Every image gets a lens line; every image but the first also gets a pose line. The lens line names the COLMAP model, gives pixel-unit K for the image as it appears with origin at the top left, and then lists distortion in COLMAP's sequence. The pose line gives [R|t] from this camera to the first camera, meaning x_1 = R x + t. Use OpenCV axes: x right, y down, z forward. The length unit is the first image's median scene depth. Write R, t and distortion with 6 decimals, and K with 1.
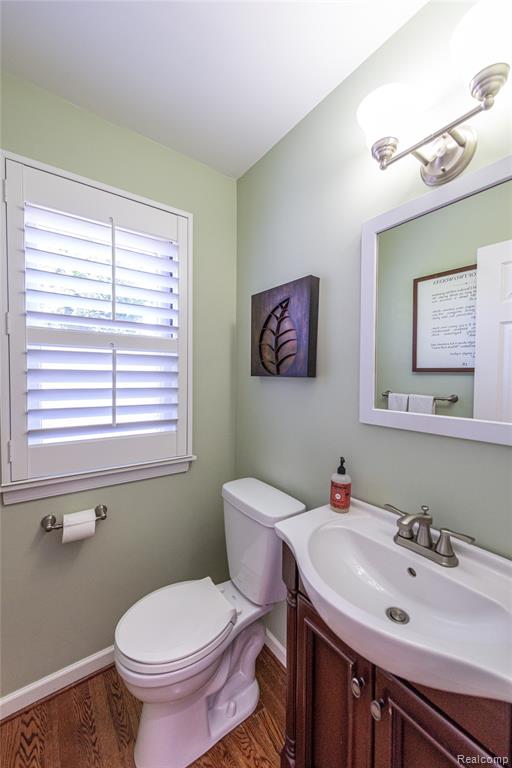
lens RADIAL K [[307.3, 0, 258.1], [0, 307.3, 380.8], [0, 0, 1]] dist [0.004058, -0.000534]
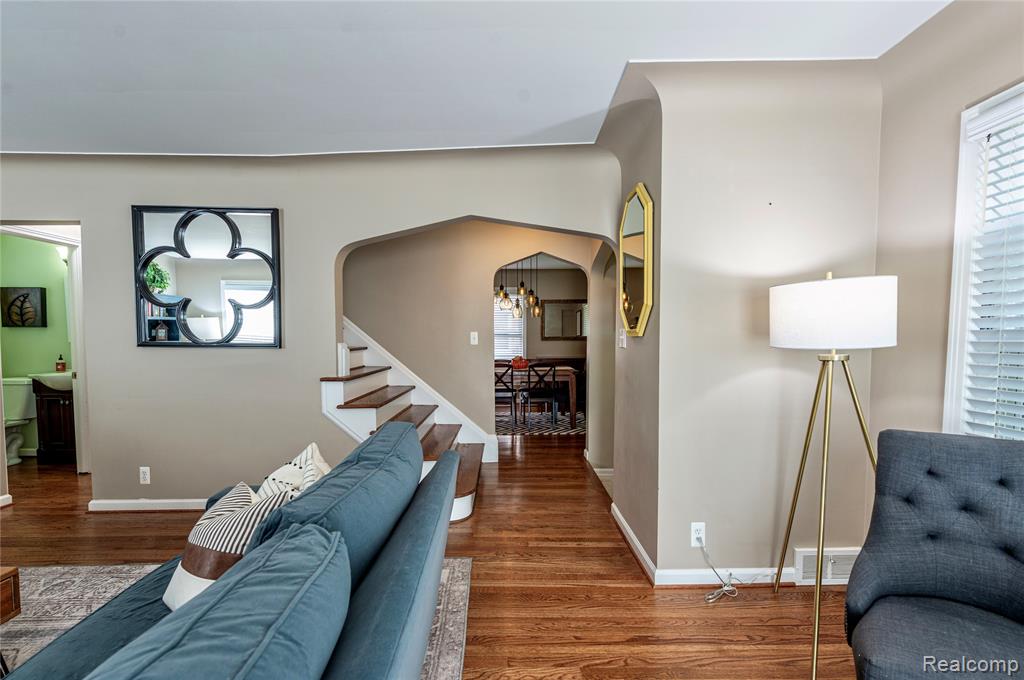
lens RADIAL K [[432.3, 0, 511.8], [0, 432.3, 356.8], [0, 0, 1]] dist [0.013470, -0.002734]
pose [[0.579678, -0.051948, 0.813188, -0.496195], [0.018746, 0.998552, 0.050427, 0.112714], [-0.814630, -0.013988, 0.579812, -3.906602]]
